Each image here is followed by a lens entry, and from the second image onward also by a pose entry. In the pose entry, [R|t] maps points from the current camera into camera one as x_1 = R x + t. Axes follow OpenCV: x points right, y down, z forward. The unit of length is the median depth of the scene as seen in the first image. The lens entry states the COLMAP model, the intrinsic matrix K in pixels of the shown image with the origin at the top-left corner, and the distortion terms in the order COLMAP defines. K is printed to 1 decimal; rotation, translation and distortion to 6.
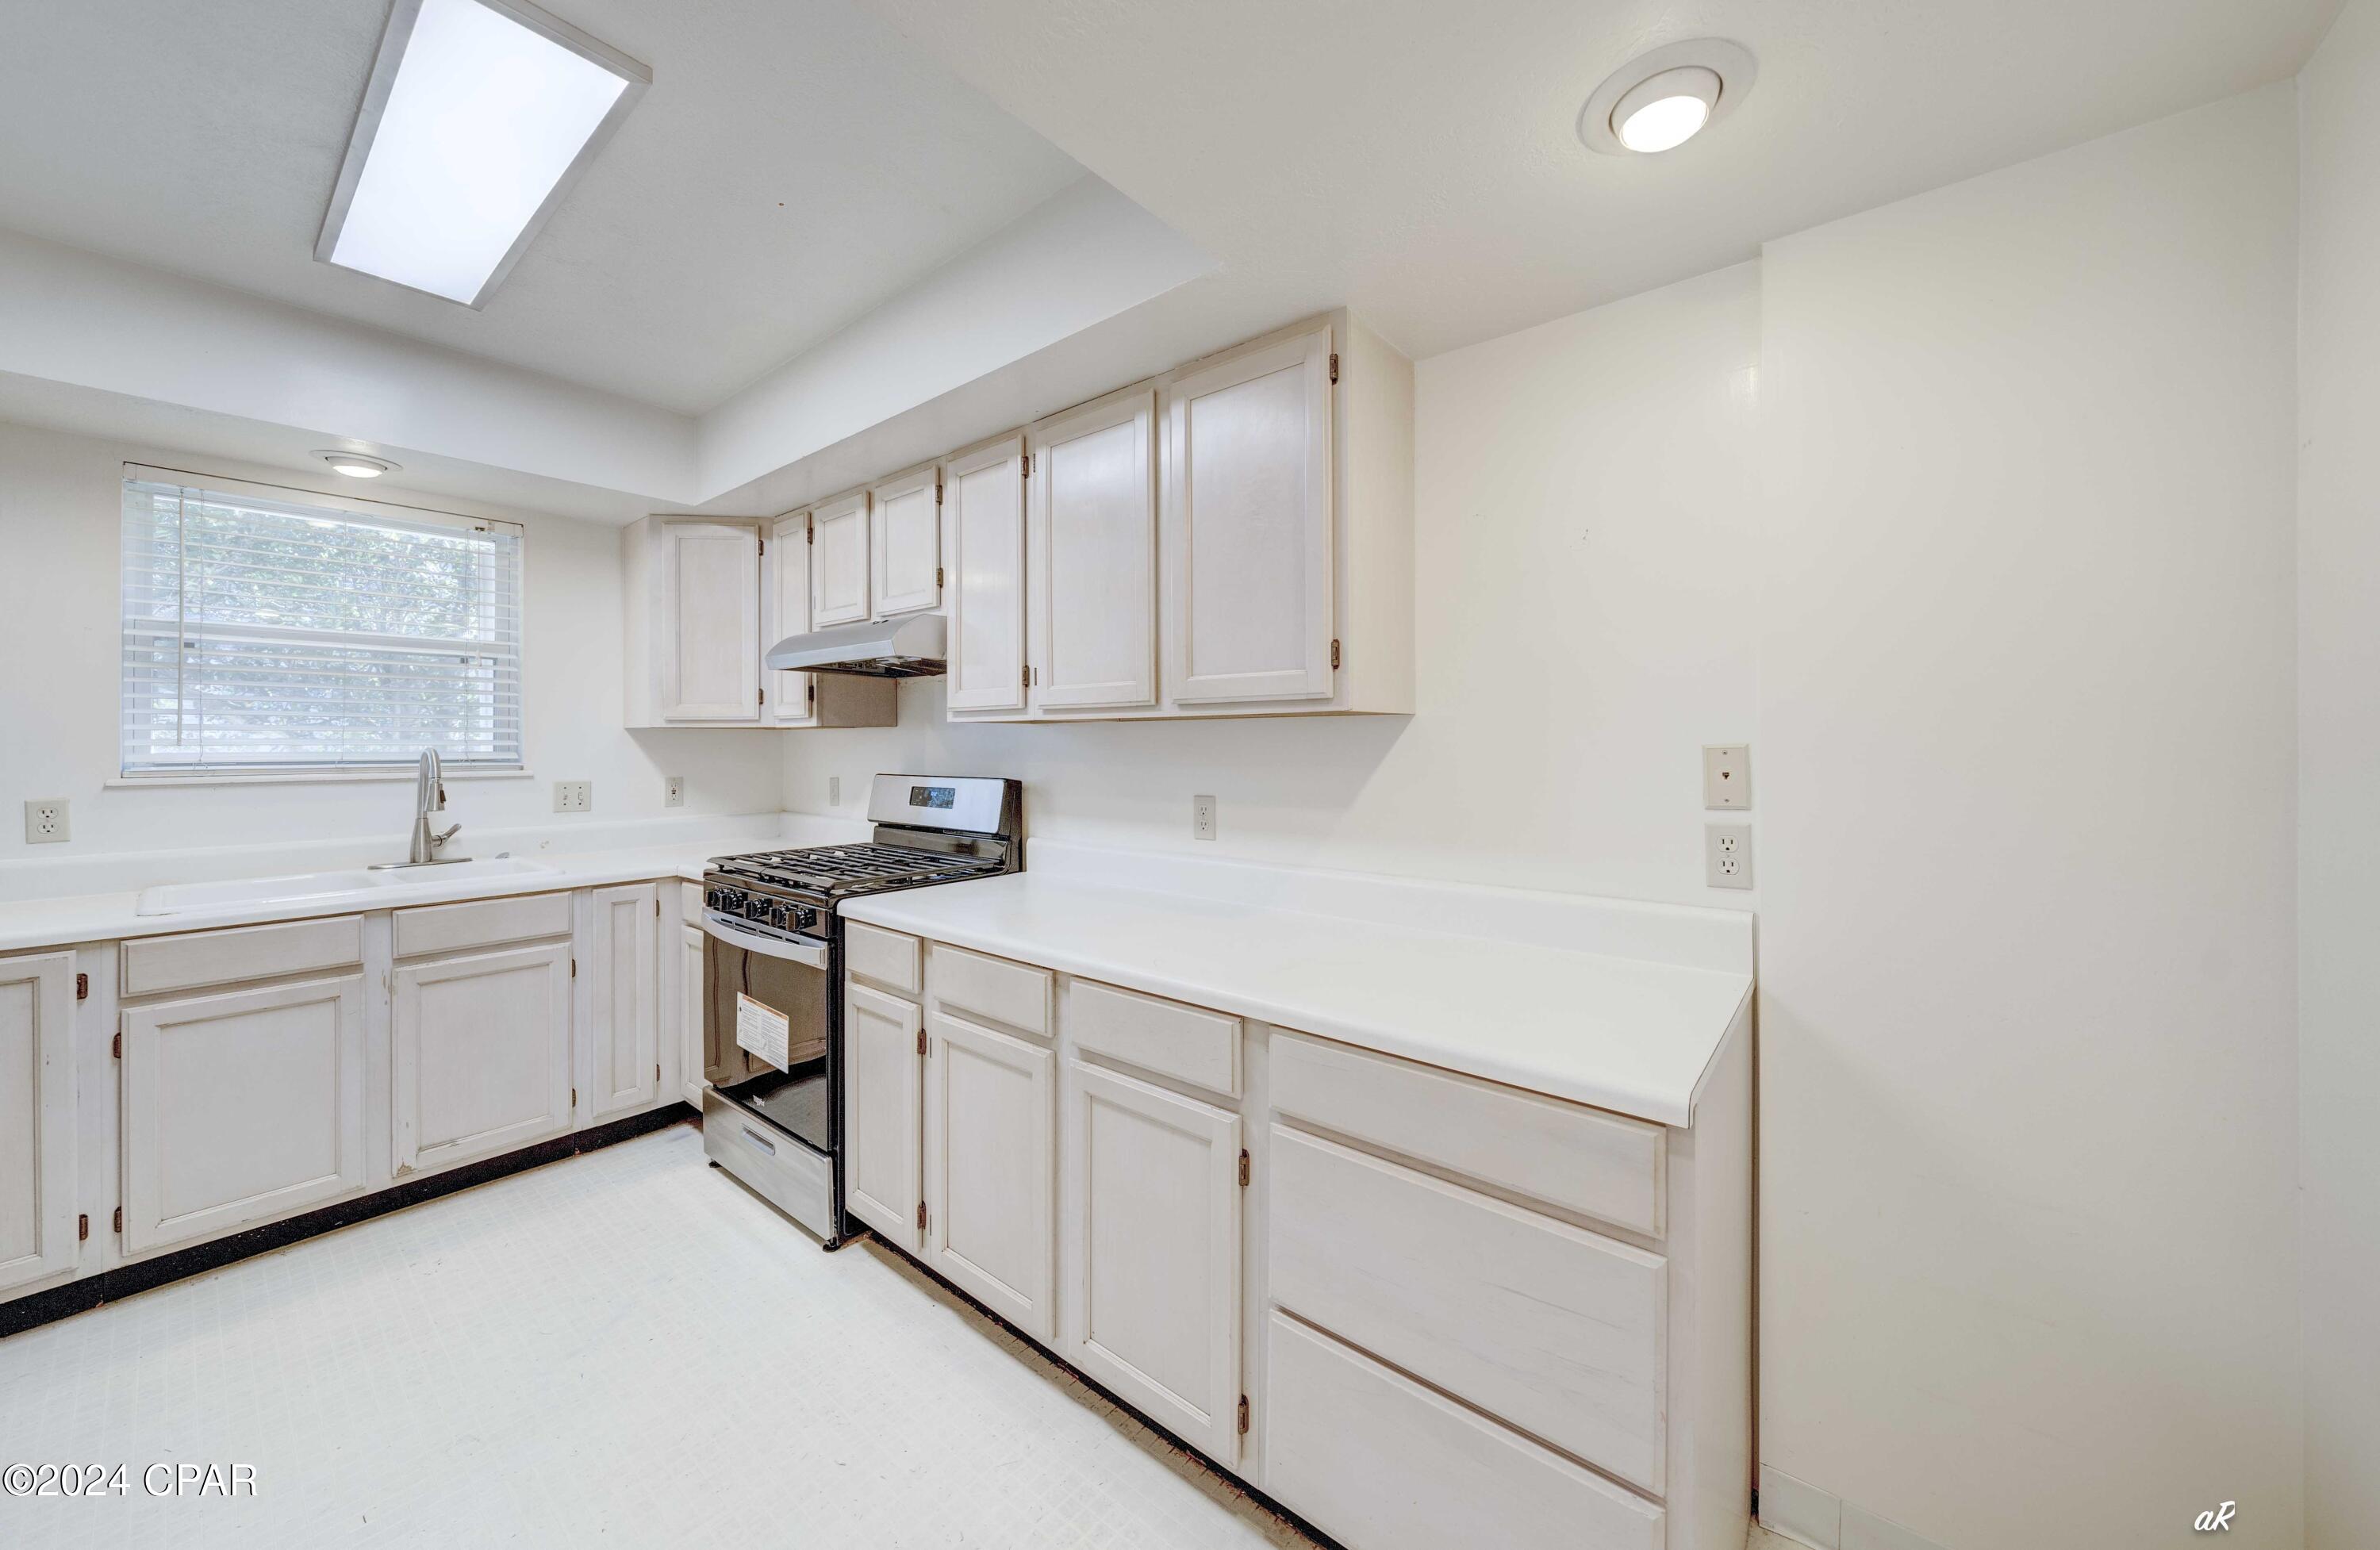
lens RADIAL K [[865.8, 0, 1214.0], [0, 865.8, 739.8], [0, 0, 1]] dist [0.000911, -0.000713]
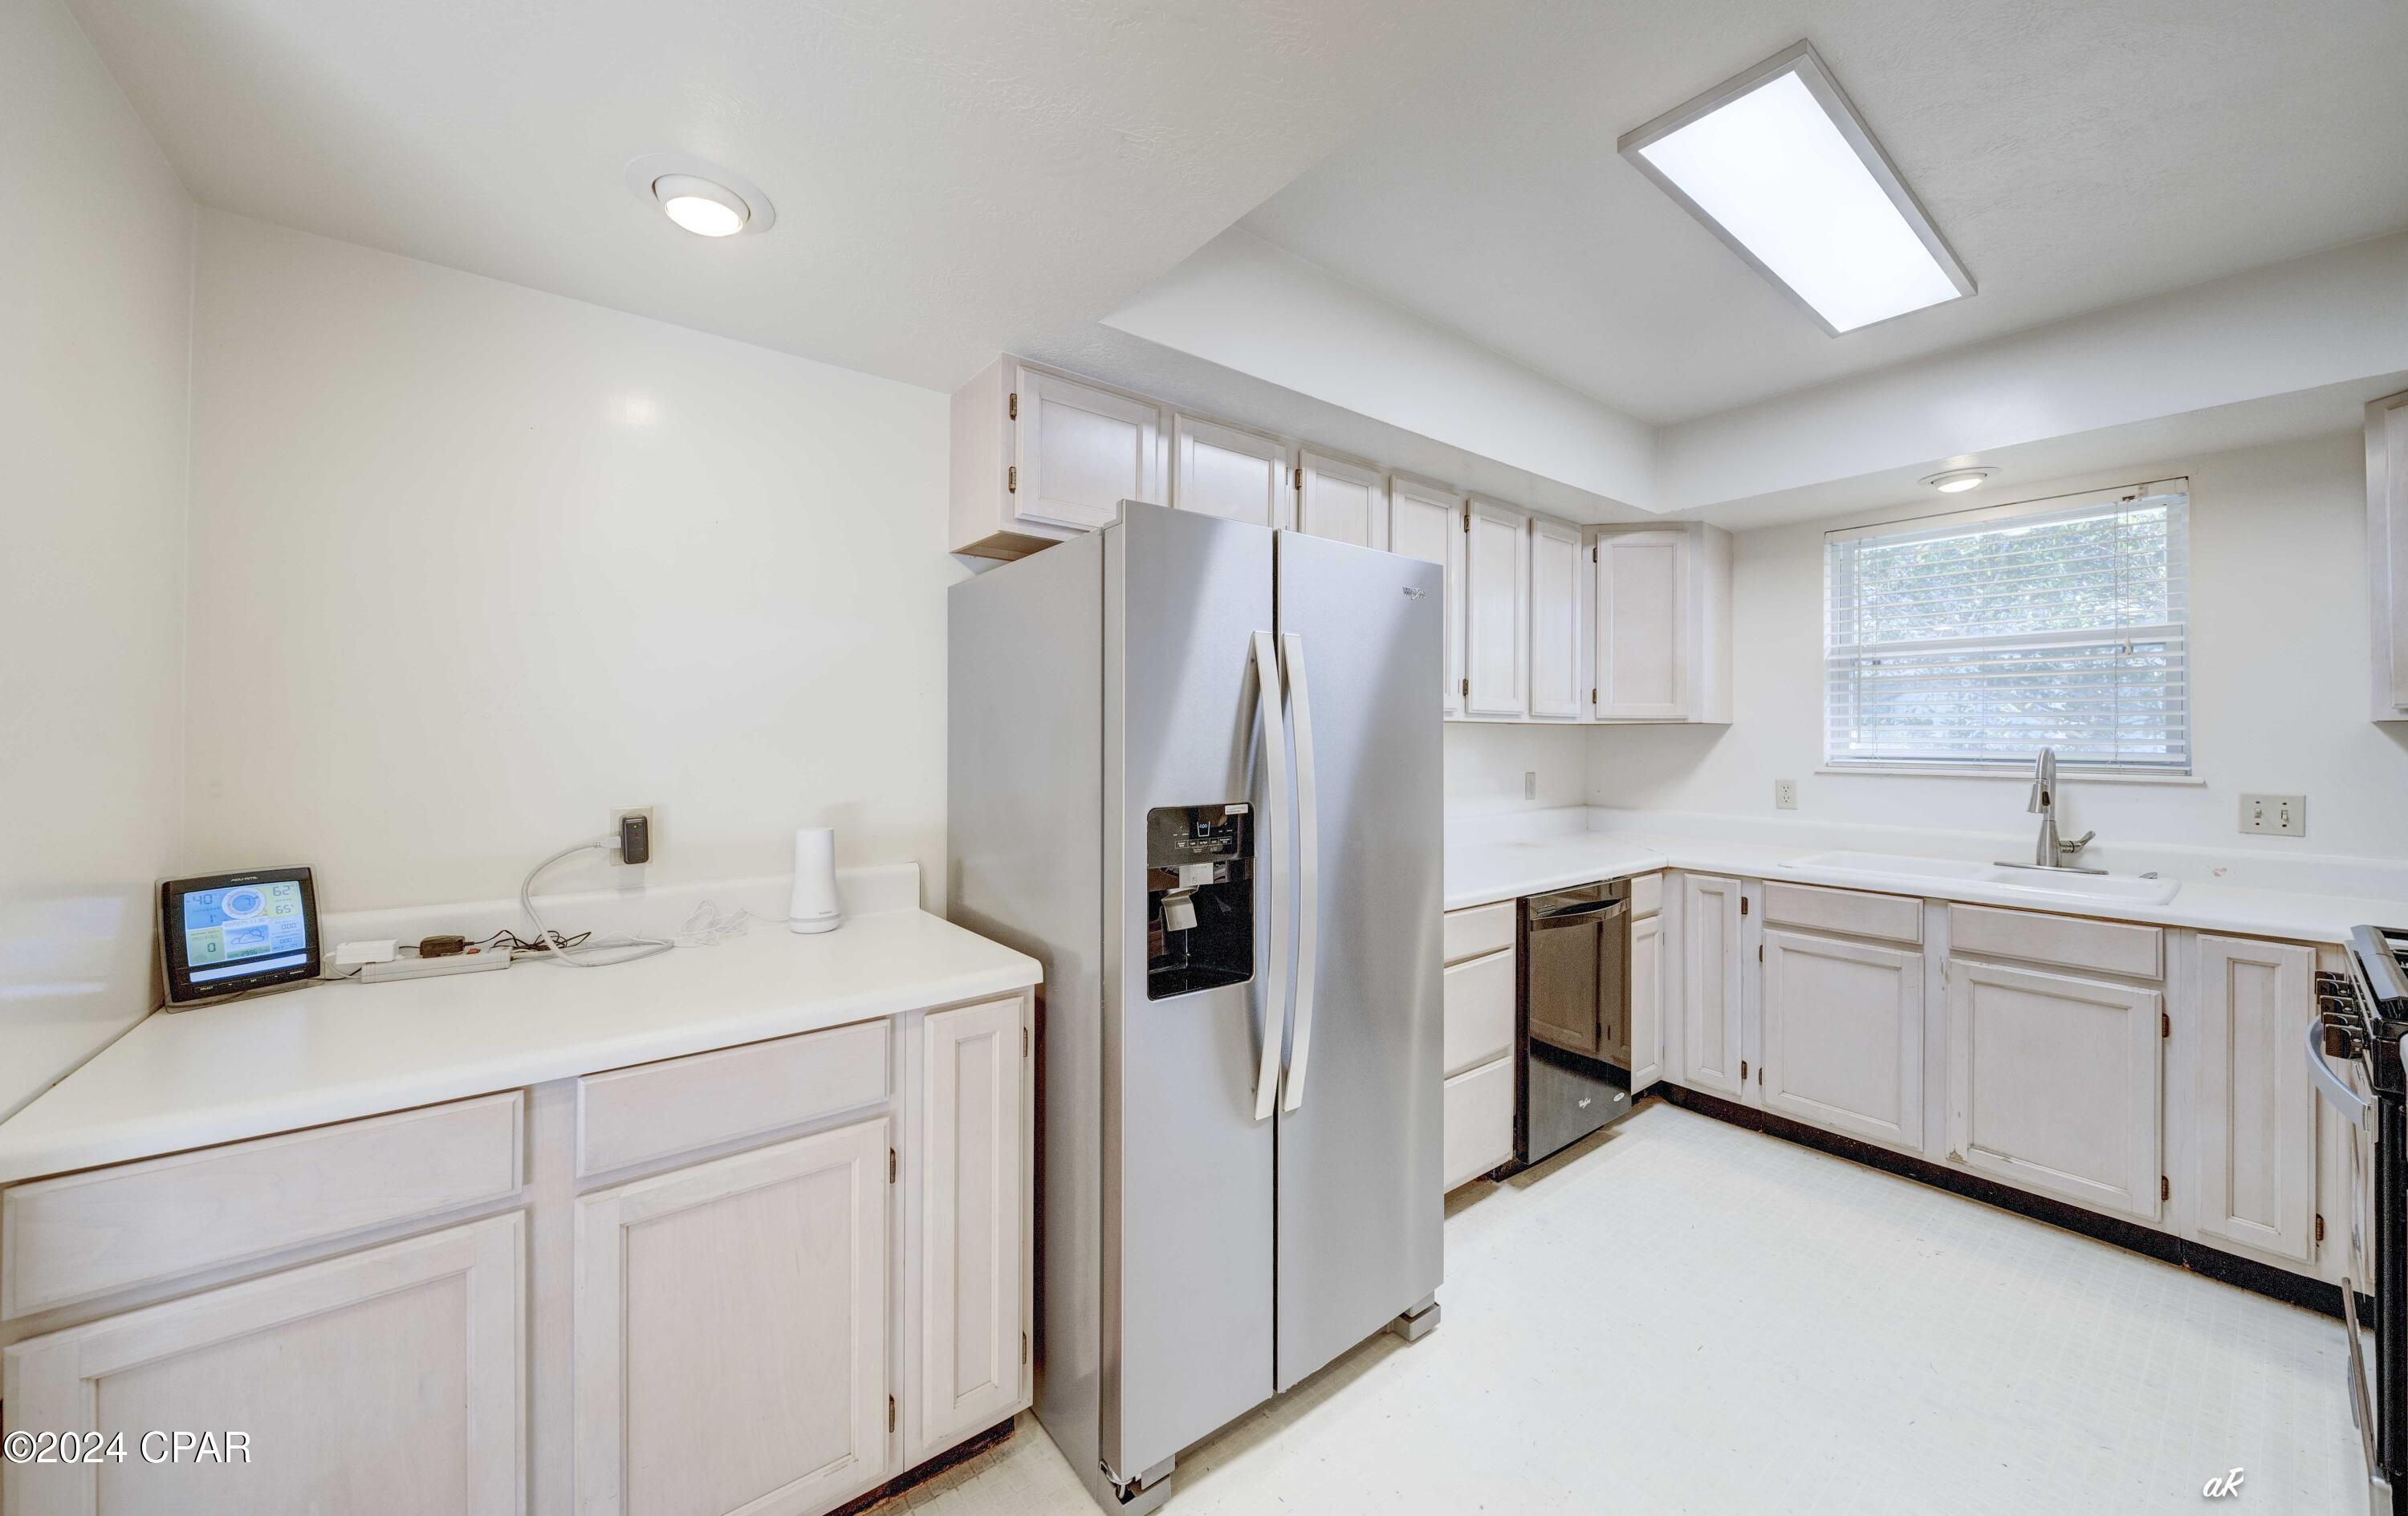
lens RADIAL K [[848.8, 0, 1187.9], [0, 848.8, 732.0], [0, 0, 1]] dist [0.002482, 0.000003]
pose [[-0.236577, -0.007308, -0.971585, 0.238032], [-0.001431, 0.999973, -0.007173, 0.000846], [0.971612, -0.000307, -0.236582, 0.315145]]
